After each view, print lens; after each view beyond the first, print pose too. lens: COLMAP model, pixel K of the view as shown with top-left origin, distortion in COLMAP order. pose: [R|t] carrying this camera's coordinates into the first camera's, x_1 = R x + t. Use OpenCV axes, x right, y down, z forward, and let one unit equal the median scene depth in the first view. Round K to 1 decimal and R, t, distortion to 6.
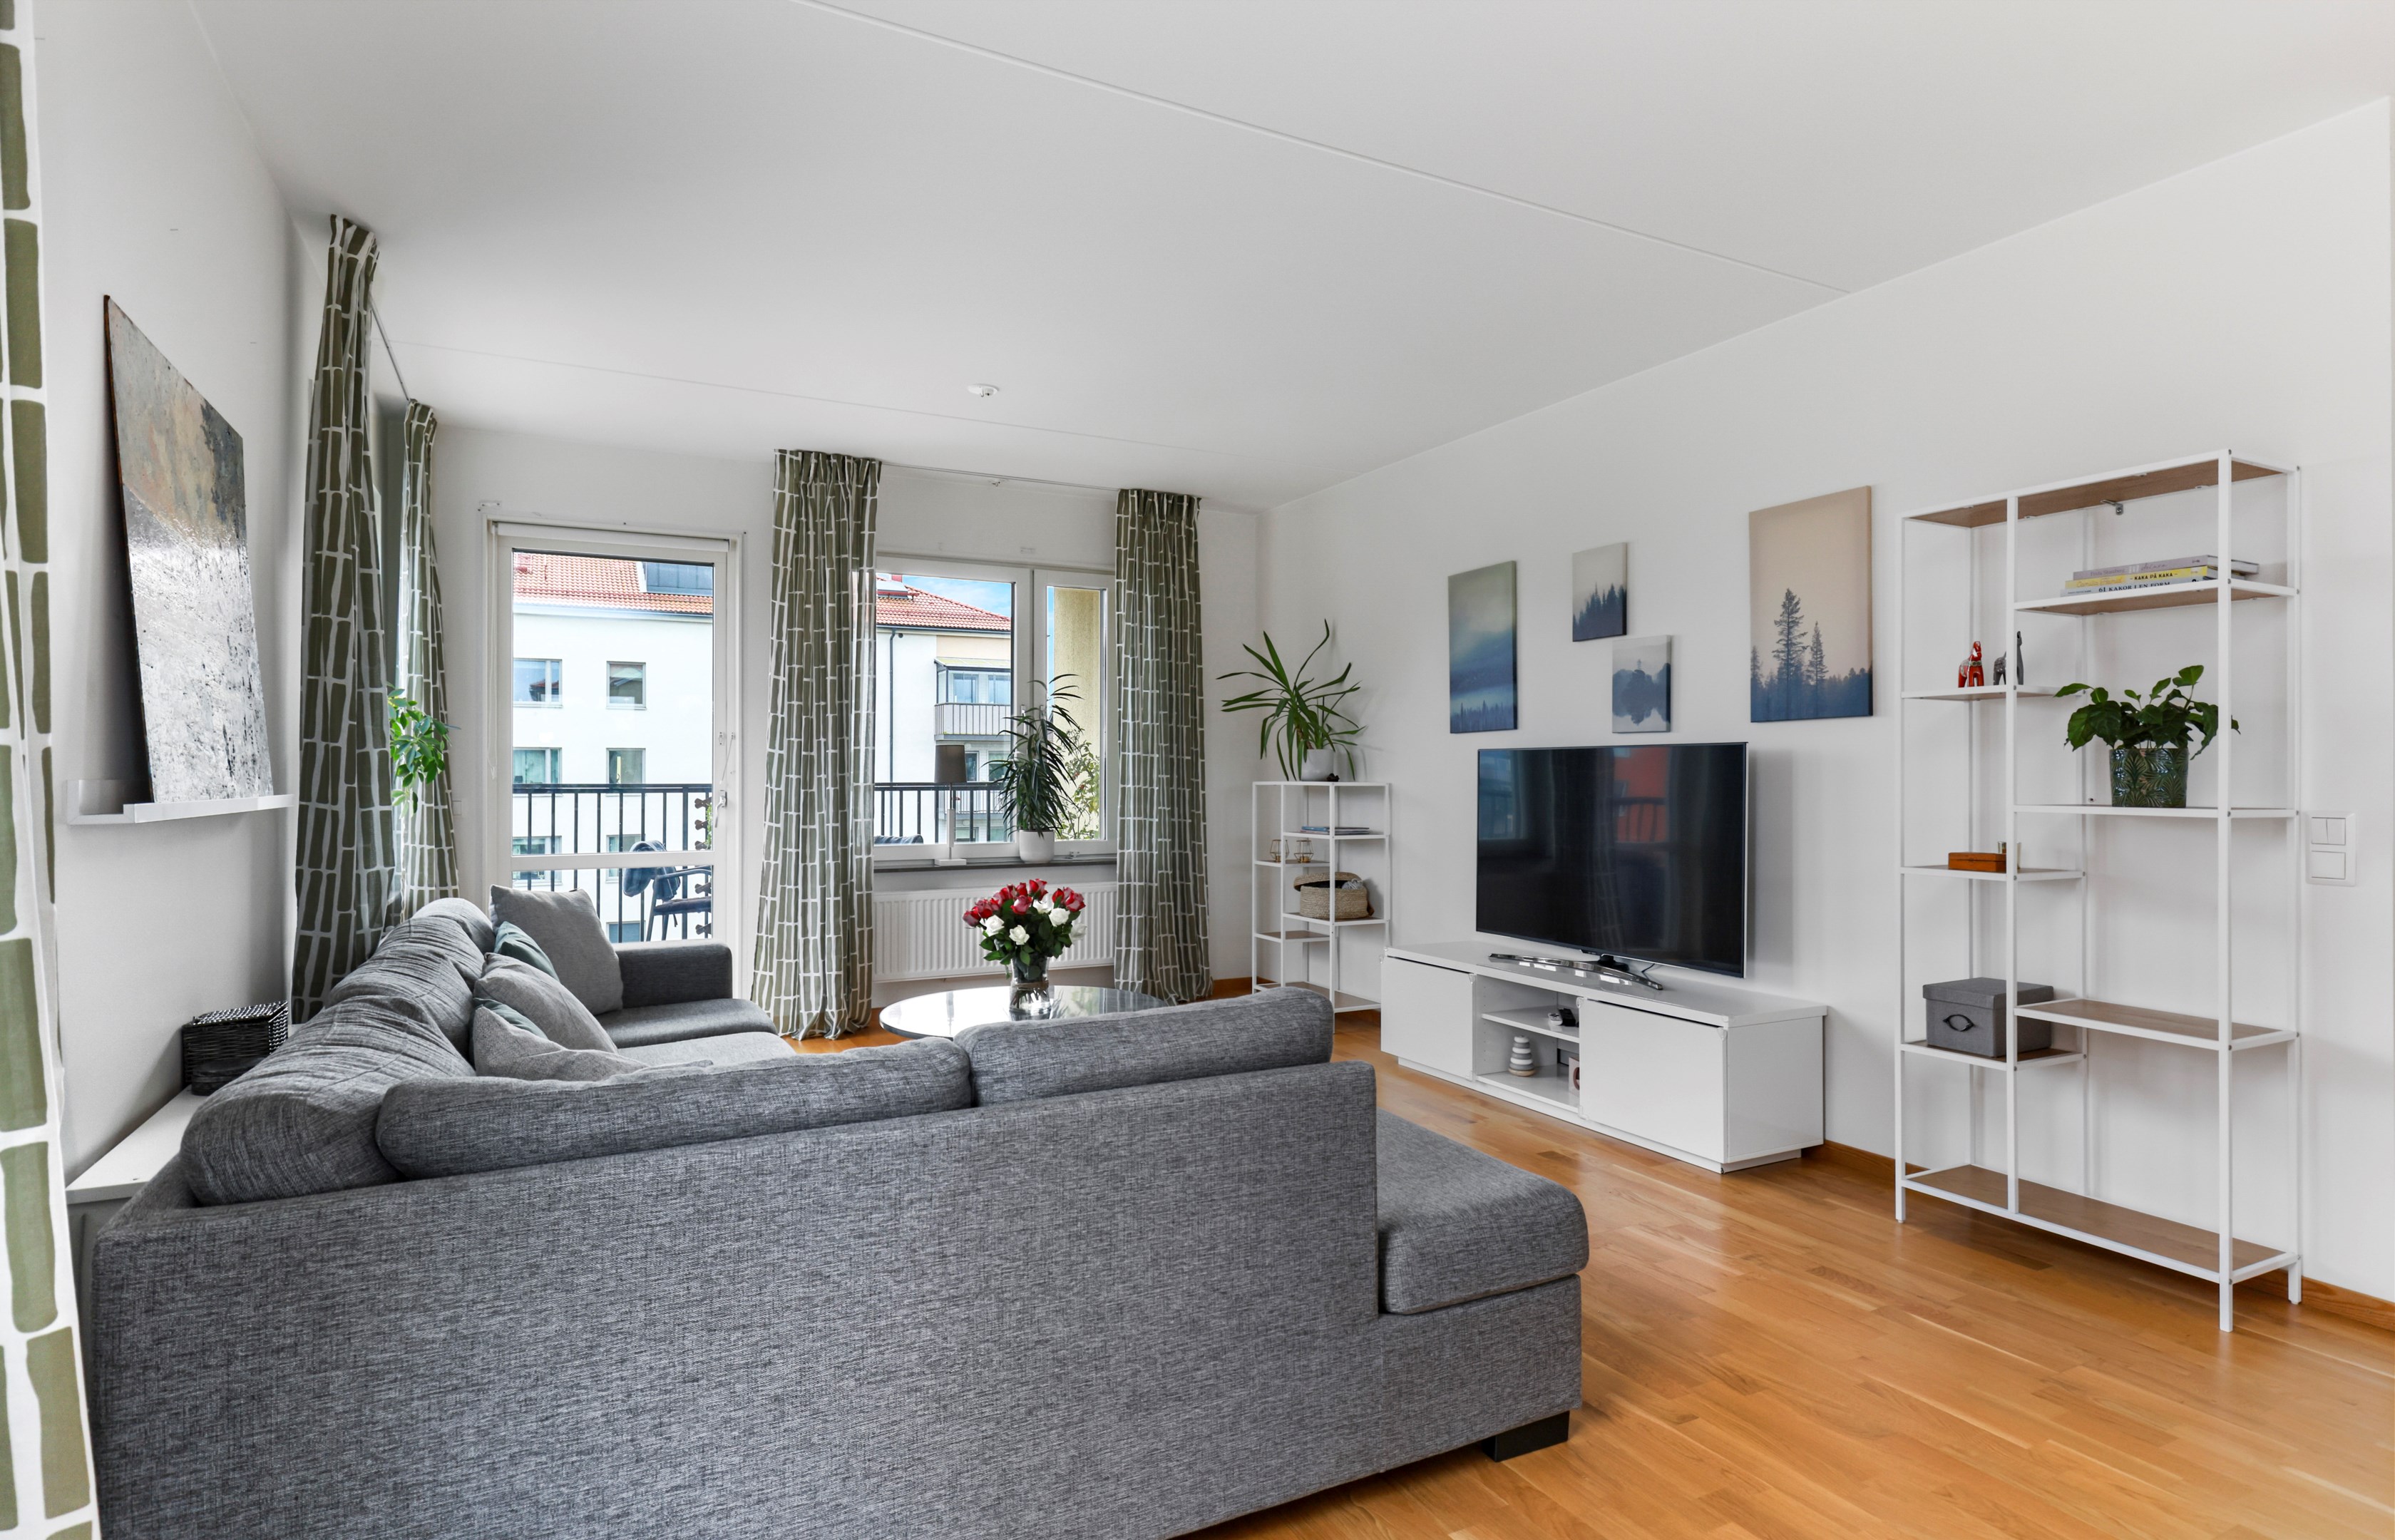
lens RADIAL K [[1263.7, 0, 1202.6], [0, 1263.7, 773.6], [0, 0, 1]] dist [-0.002141, -0.000261]
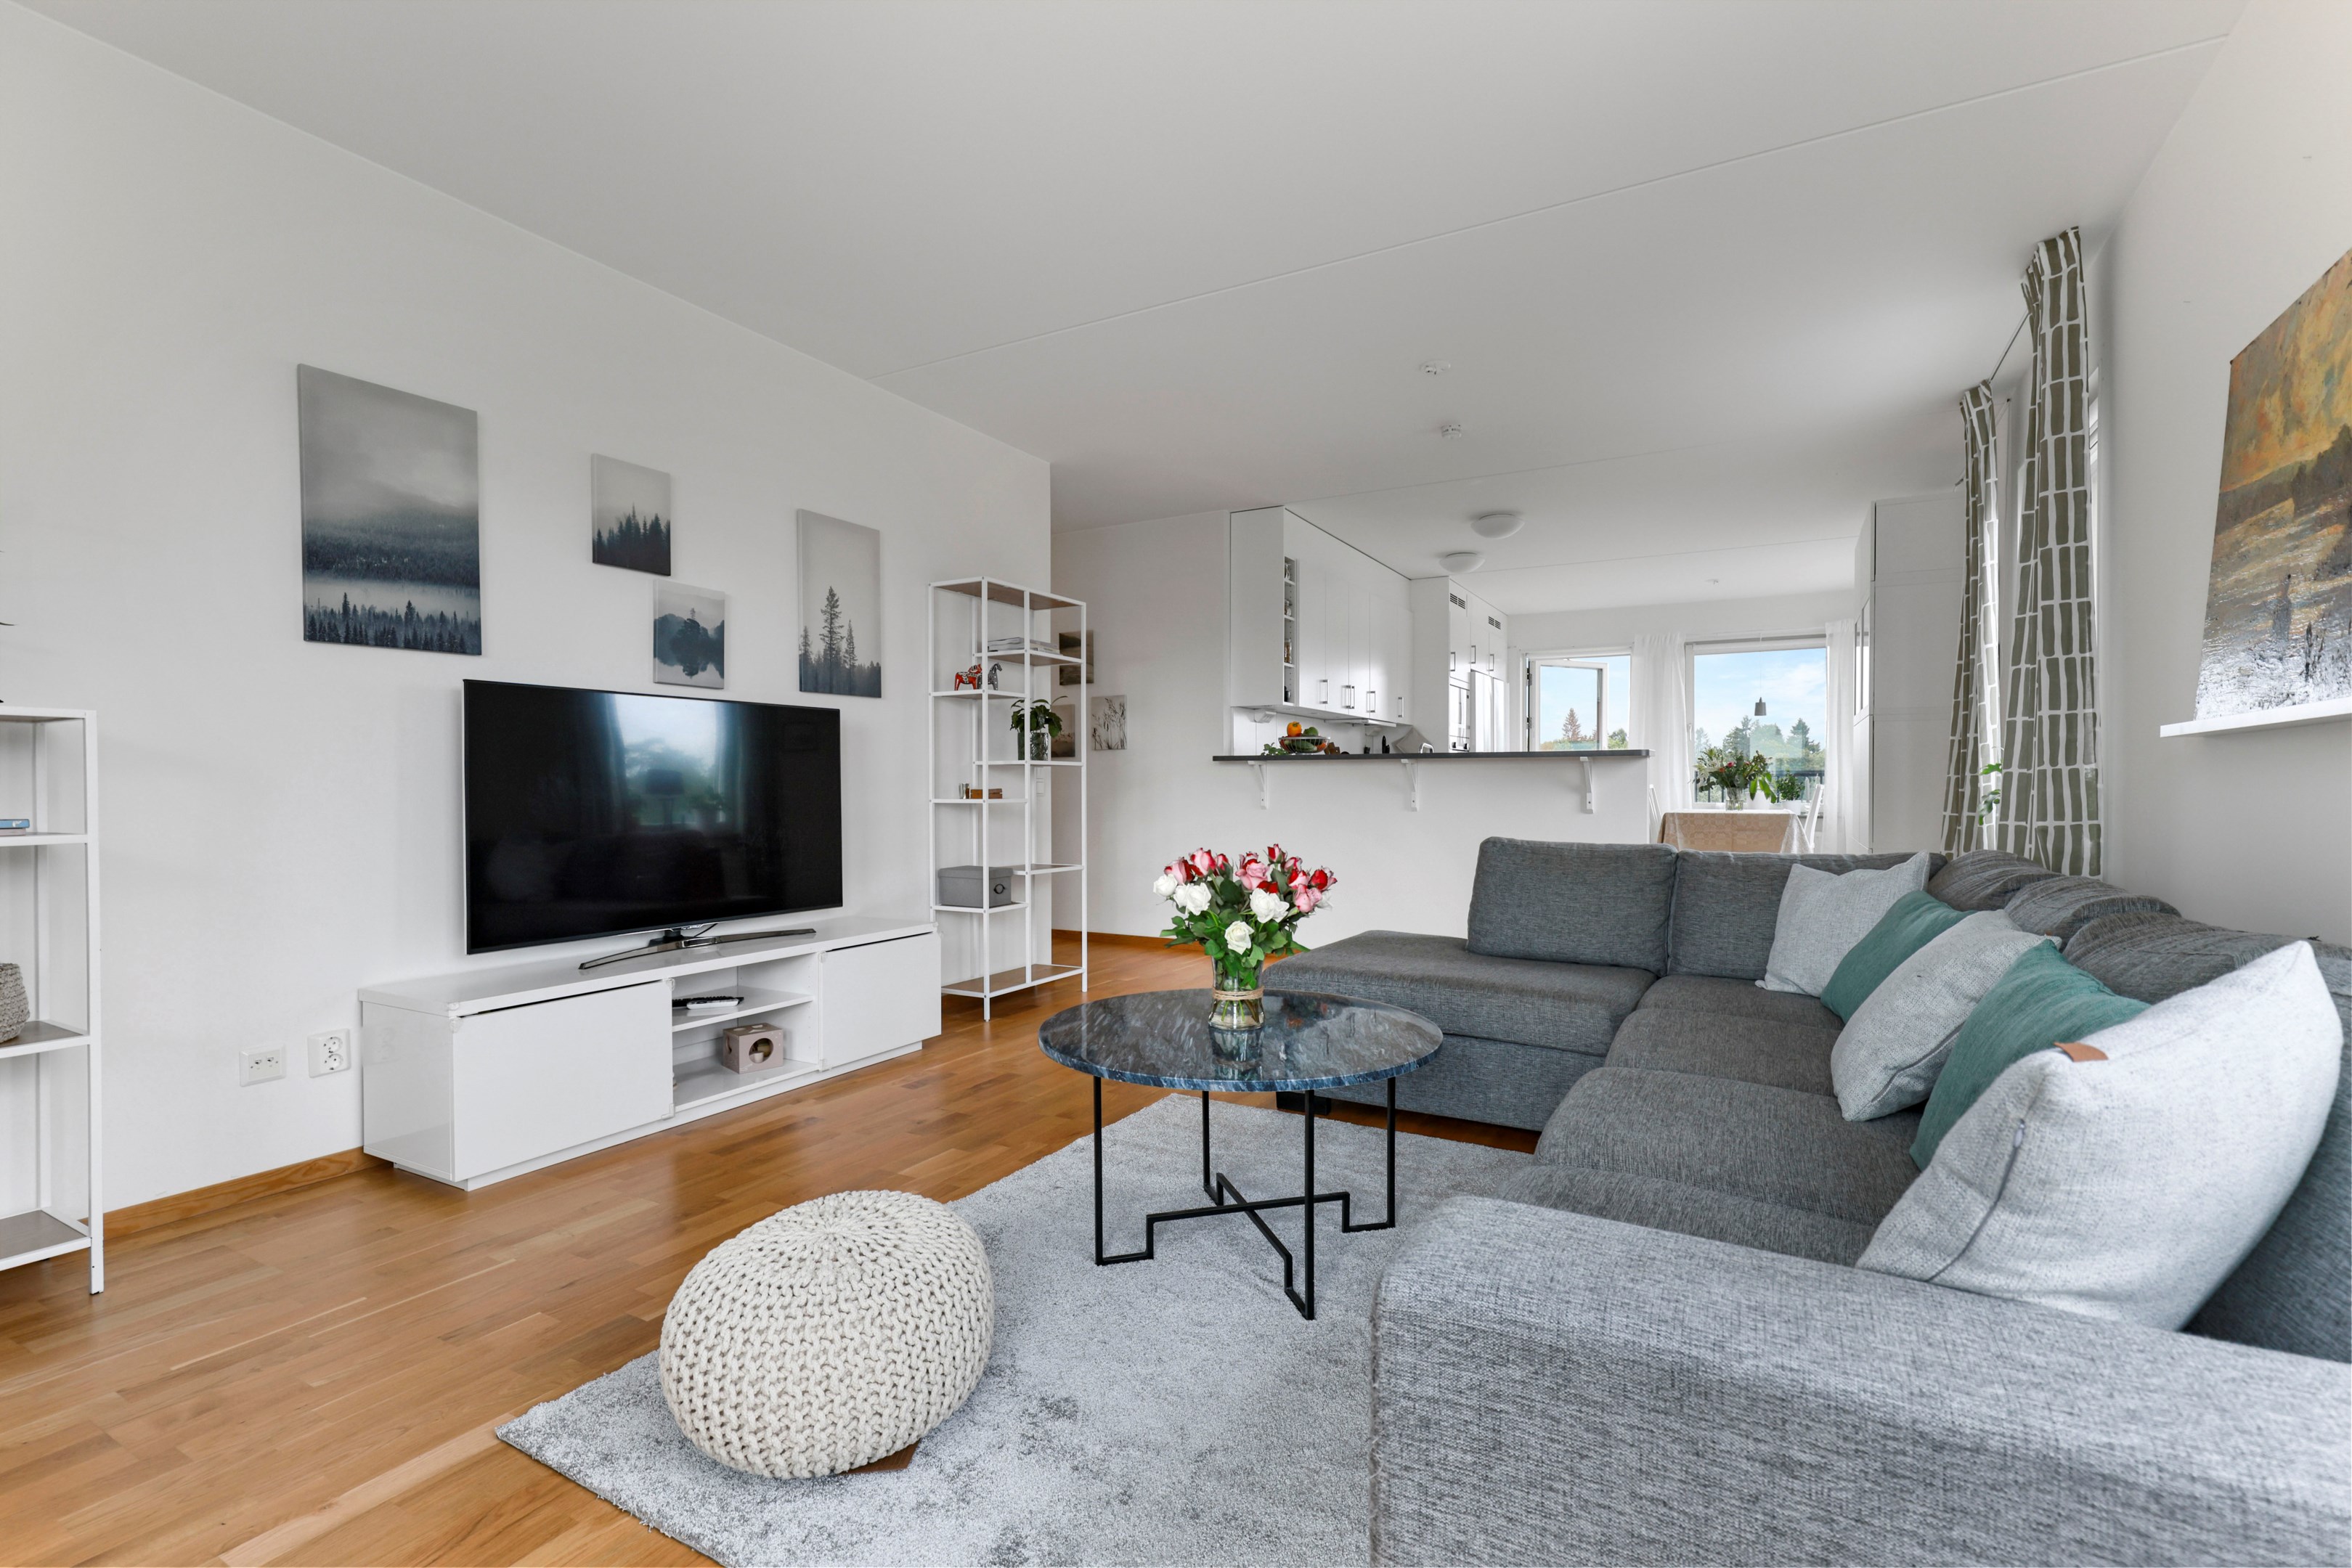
lens RADIAL K [[1068.5, 0, 1174.4], [0, 1068.5, 783.3], [0, 0, 1]] dist [0.001178, 0.000000]
pose [[-0.549168, -0.008933, 0.835664, -0.519314], [-0.010310, 0.999939, 0.003914, 0.032990], [-0.835648, -0.006466, -0.549227, 1.136399]]
